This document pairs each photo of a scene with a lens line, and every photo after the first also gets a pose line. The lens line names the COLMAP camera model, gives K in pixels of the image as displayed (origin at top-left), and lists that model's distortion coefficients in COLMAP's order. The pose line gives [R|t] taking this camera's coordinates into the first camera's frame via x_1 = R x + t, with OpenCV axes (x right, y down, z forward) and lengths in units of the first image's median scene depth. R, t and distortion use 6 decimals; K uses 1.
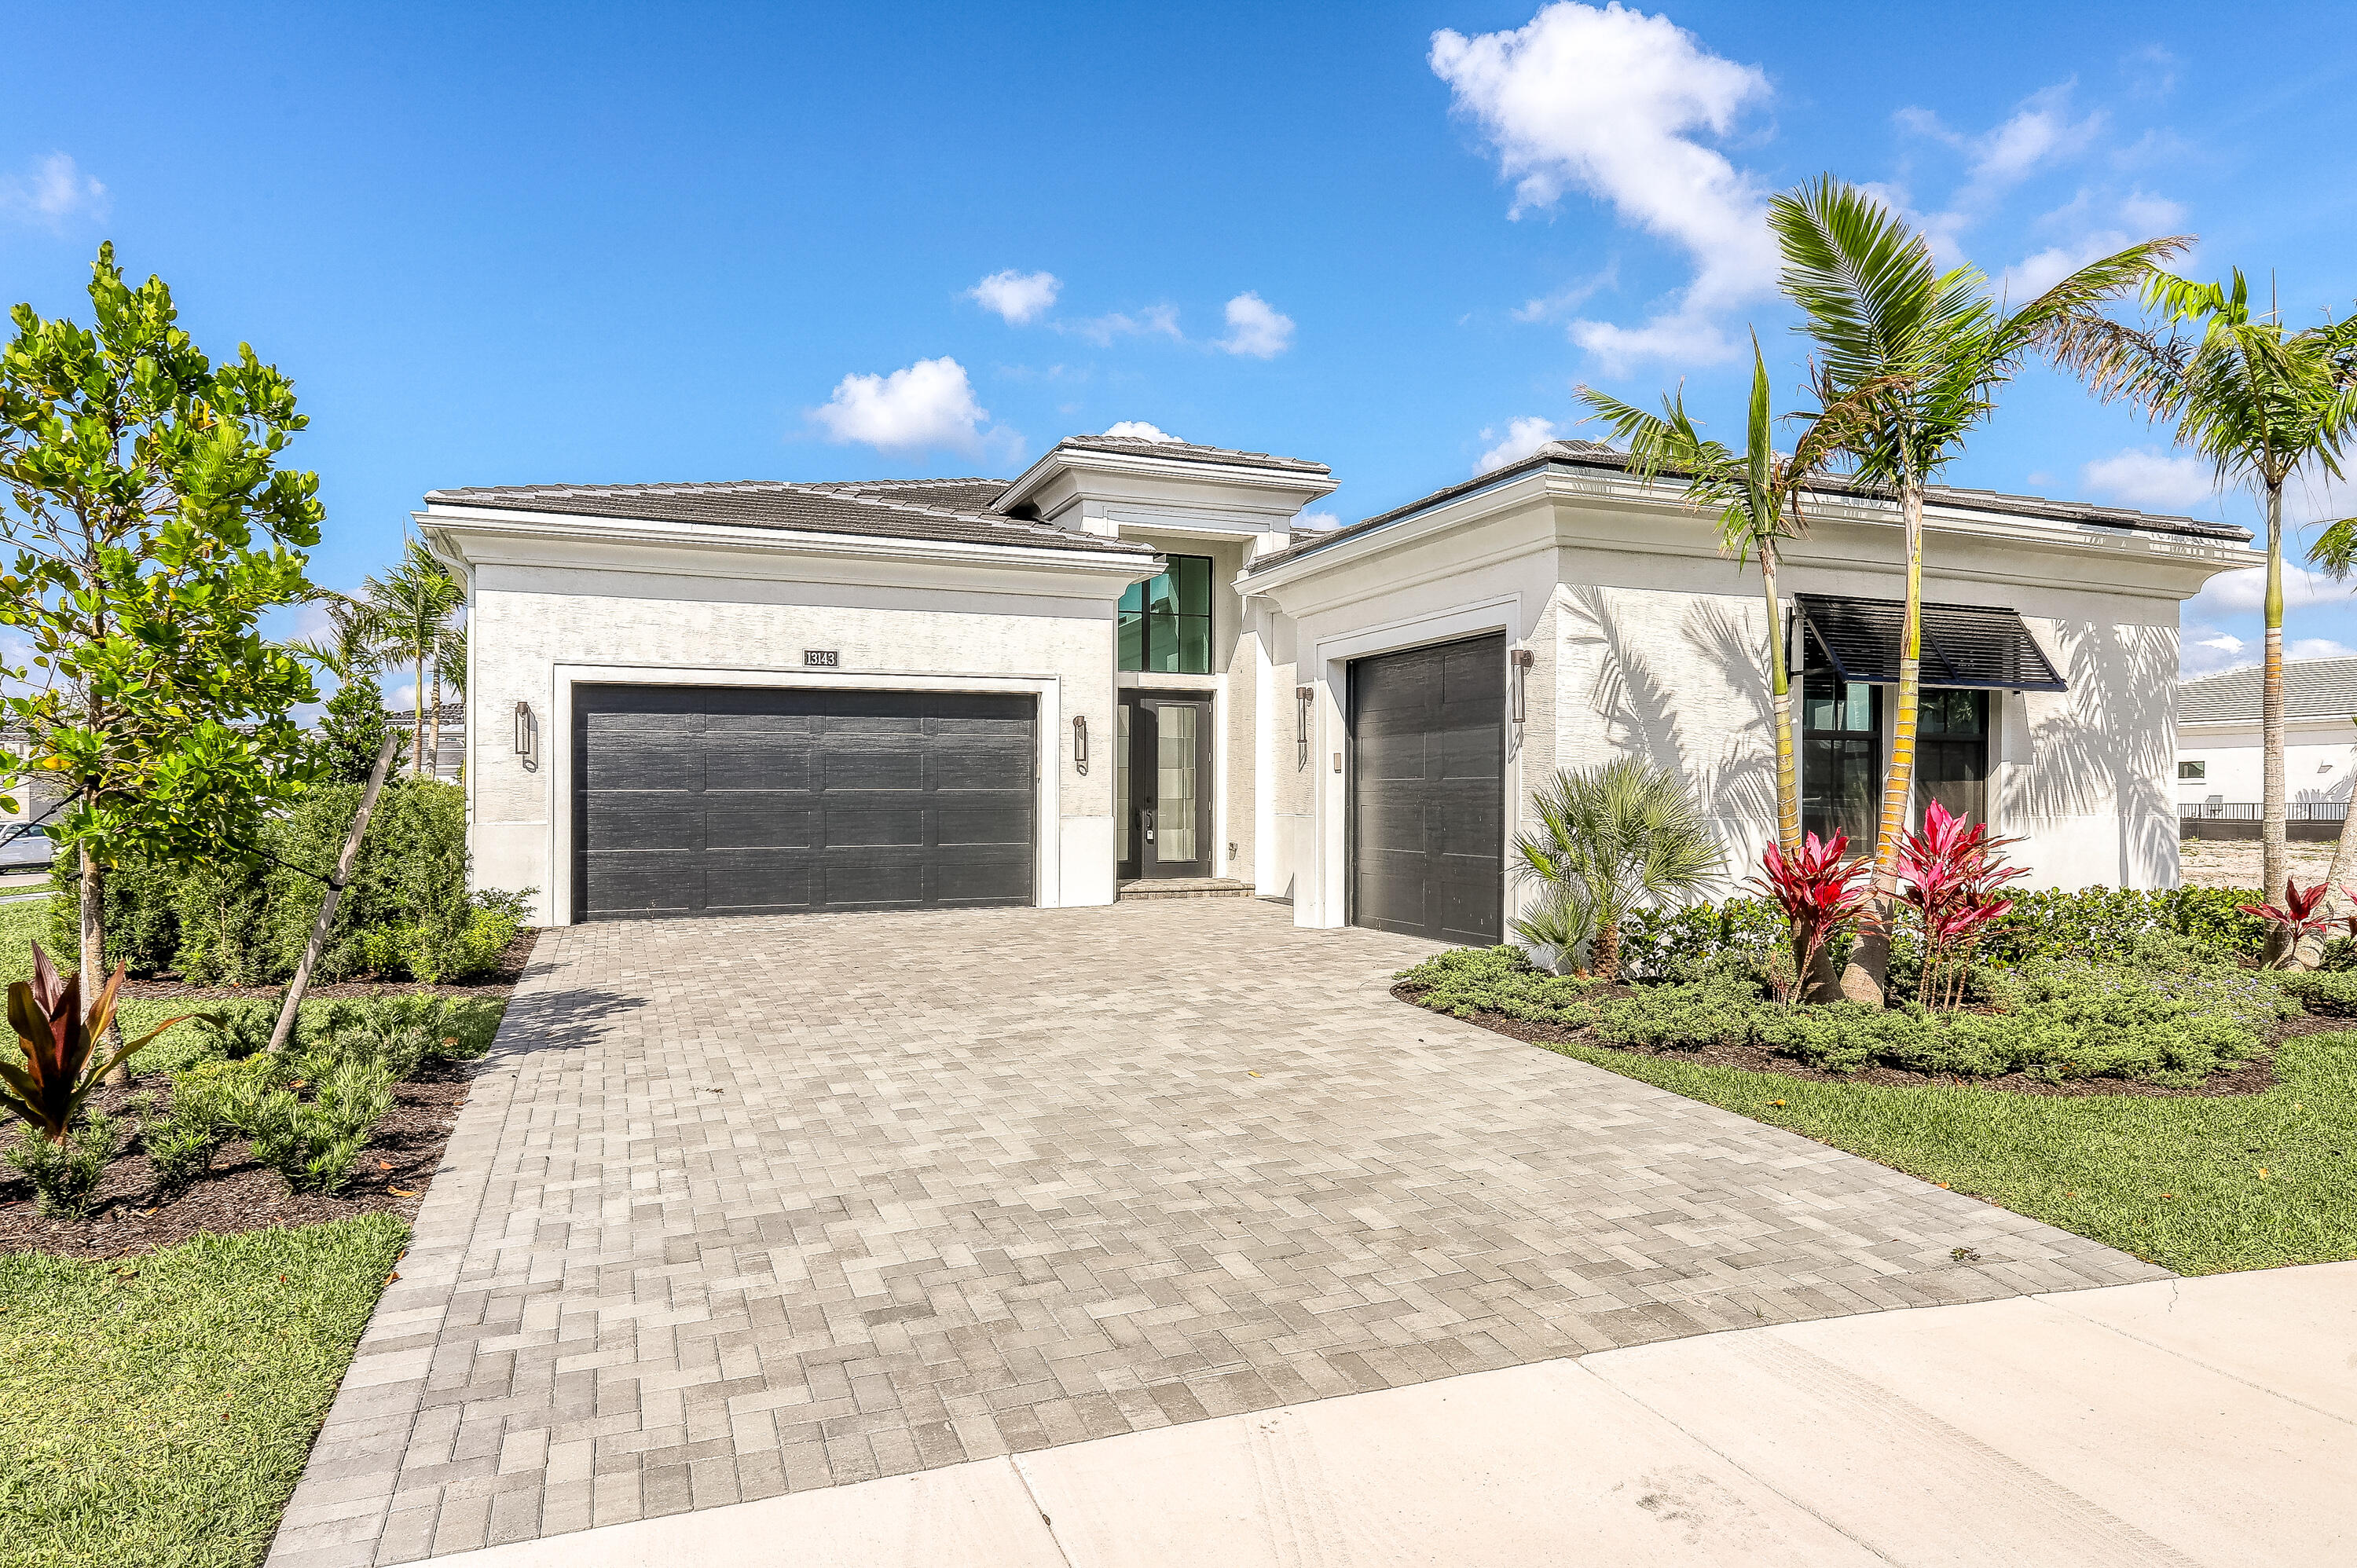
lens RADIAL K [[1385.8, 0, 1179.3], [0, 1385.8, 749.3], [0, 0, 1]] dist [0.002928, 0.000303]
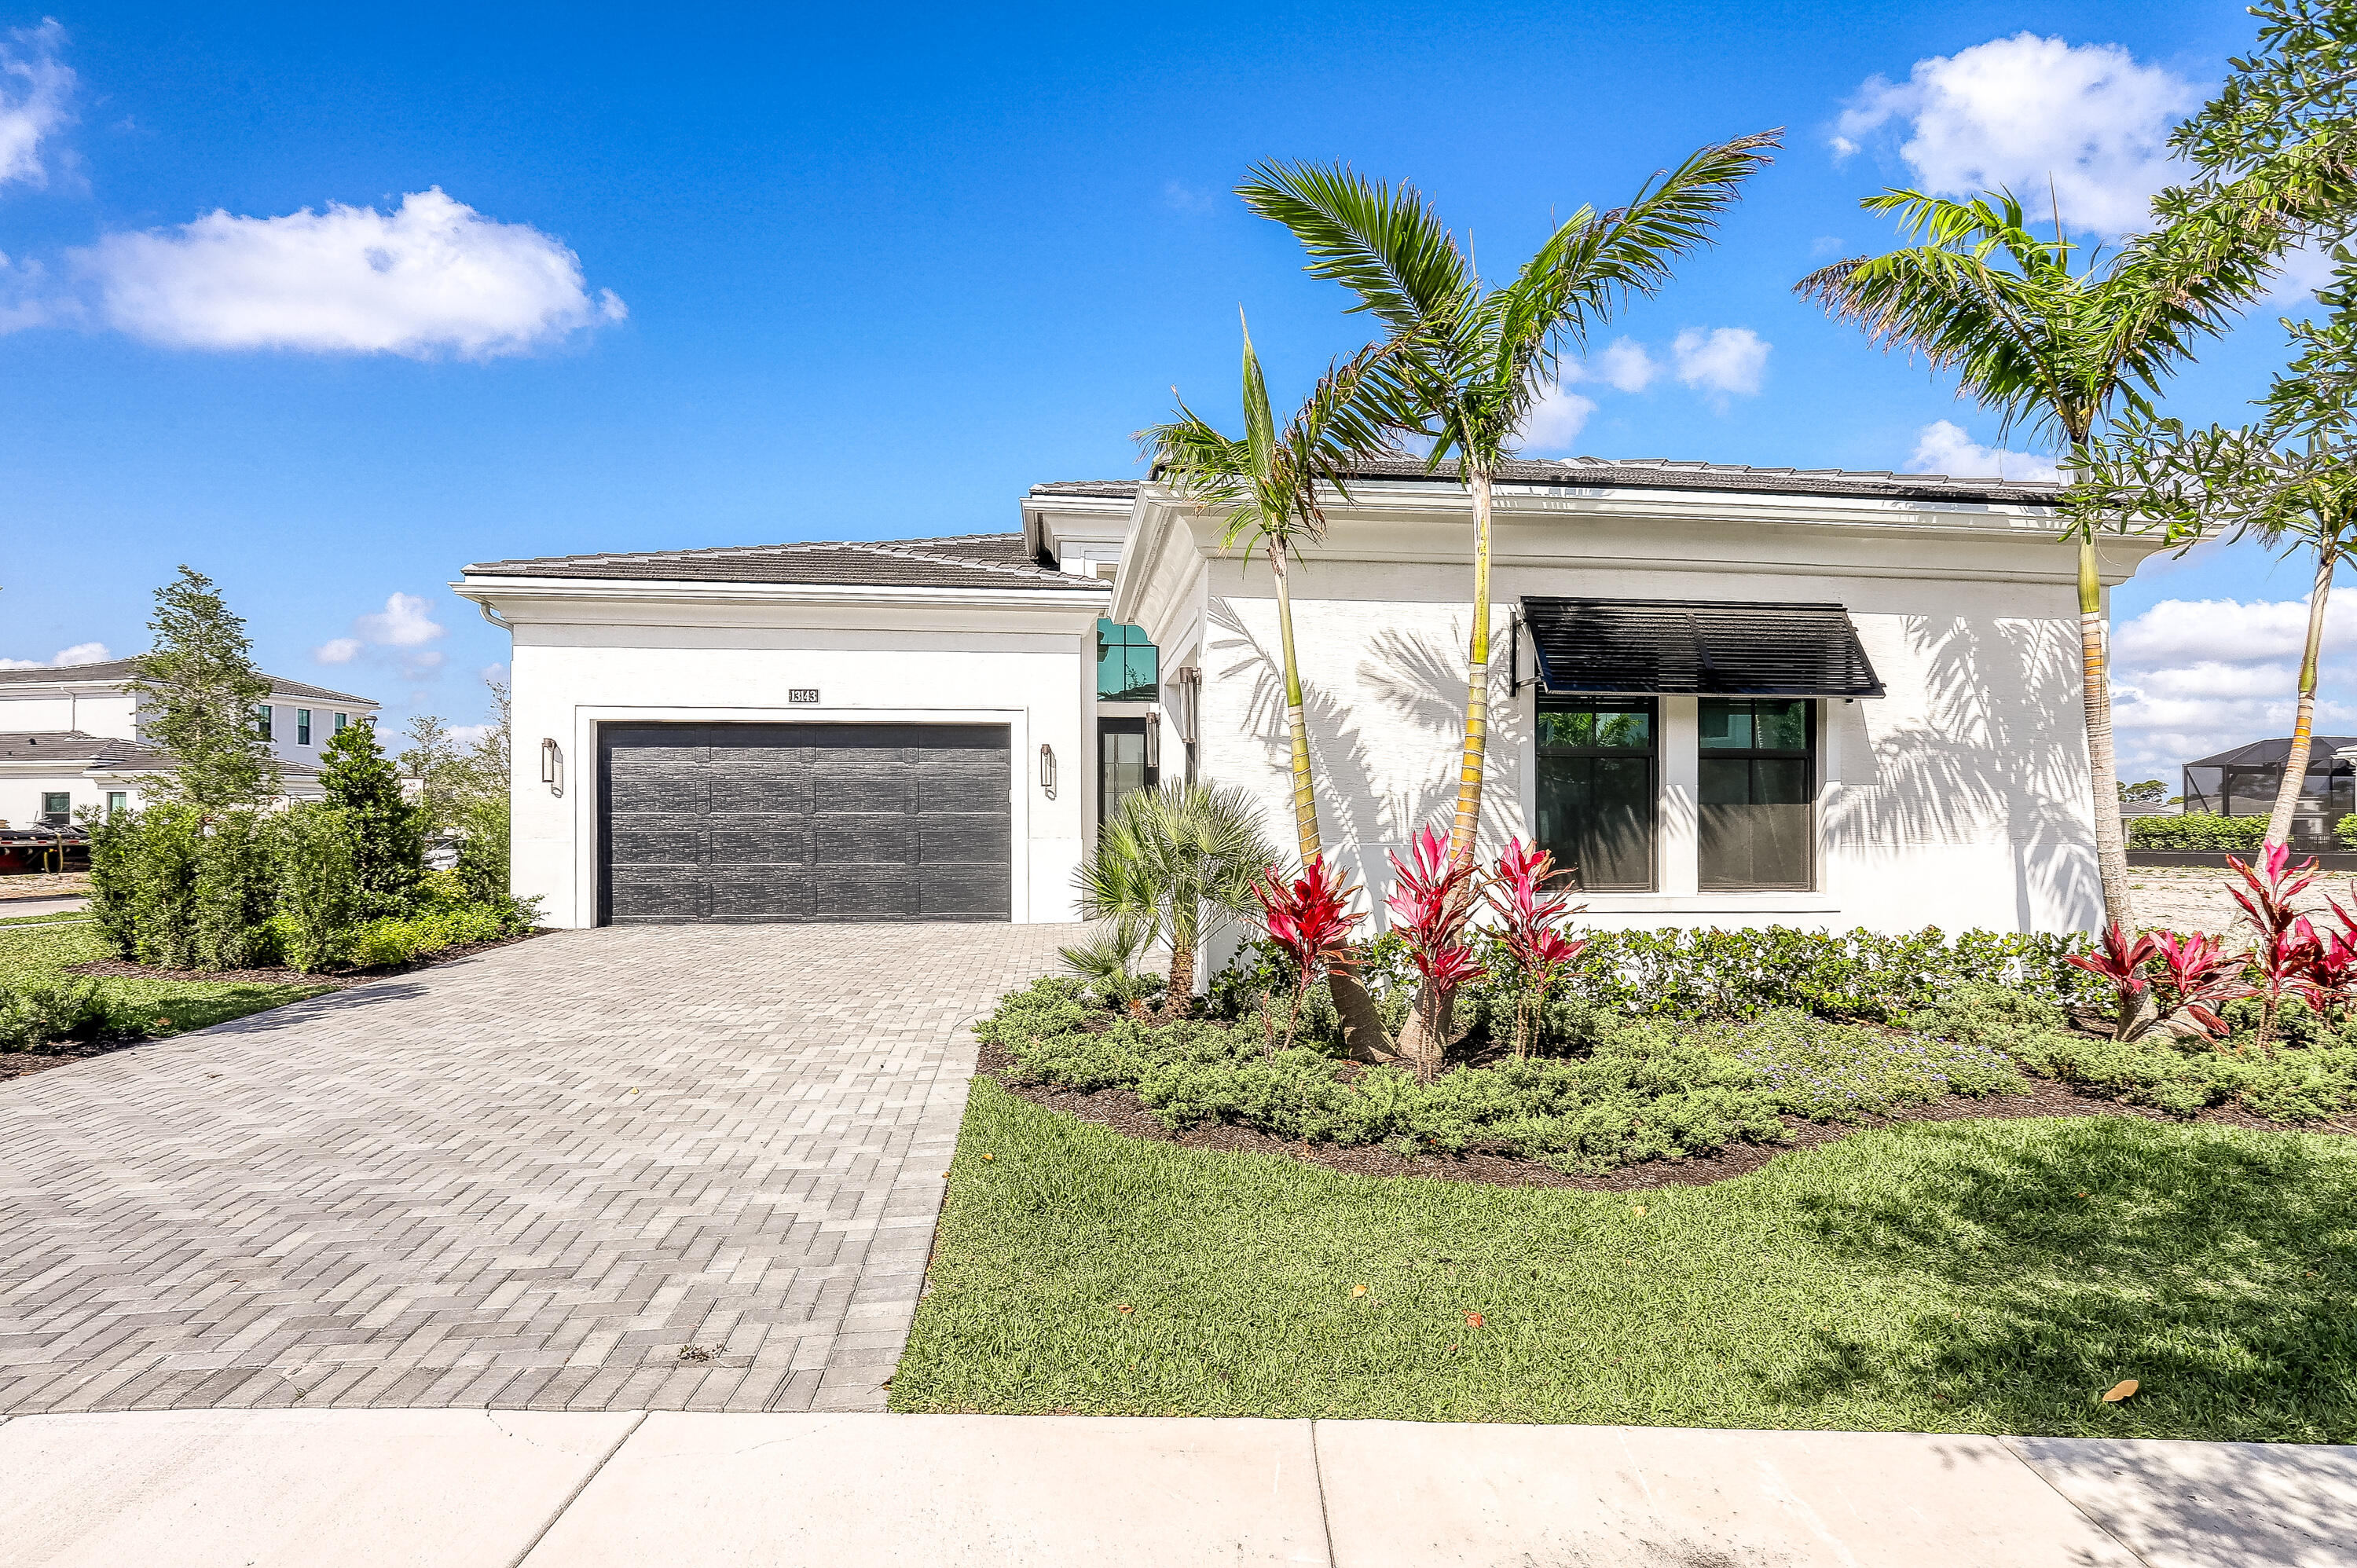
lens RADIAL K [[1261.1, 0, 1178.5], [0, 1261.1, 784.0], [0, 0, 1]] dist [-0.003179, 0.000386]
pose [[0.962709, -0.005135, -0.270489, 0.414997], [0.006296, 0.999974, 0.003424, 0.005377], [0.270465, -0.005000, 0.962717, 0.131440]]
